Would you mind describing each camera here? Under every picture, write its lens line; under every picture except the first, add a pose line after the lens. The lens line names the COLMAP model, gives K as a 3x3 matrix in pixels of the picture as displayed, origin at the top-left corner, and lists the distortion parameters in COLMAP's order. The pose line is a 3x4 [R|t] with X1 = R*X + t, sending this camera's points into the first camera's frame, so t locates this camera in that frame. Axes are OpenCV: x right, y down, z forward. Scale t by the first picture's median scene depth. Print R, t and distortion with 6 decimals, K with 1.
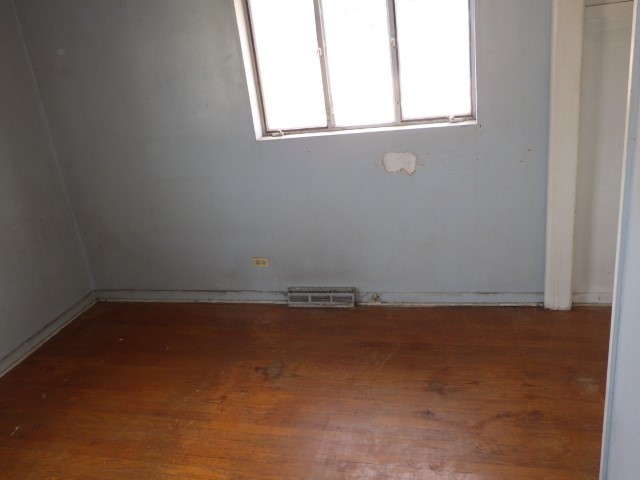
lens RADIAL K [[544.4, 0, 320.0], [0, 544.4, 240.0], [0, 0, 1]] dist [0.038856, -0.006241]
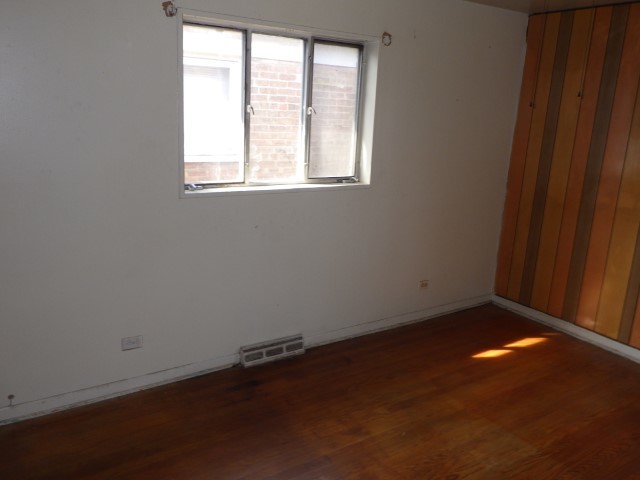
lens RADIAL K [[544.4, 0, 320.0], [0, 544.4, 240.0], [0, 0, 1]] dist [0.038856, -0.006241]
pose [[0.665609, -0.028621, 0.745751, -0.665251], [0.154814, 0.982823, -0.100457, 0.021560], [-0.730066, 0.182318, 0.658607, 0.256115]]
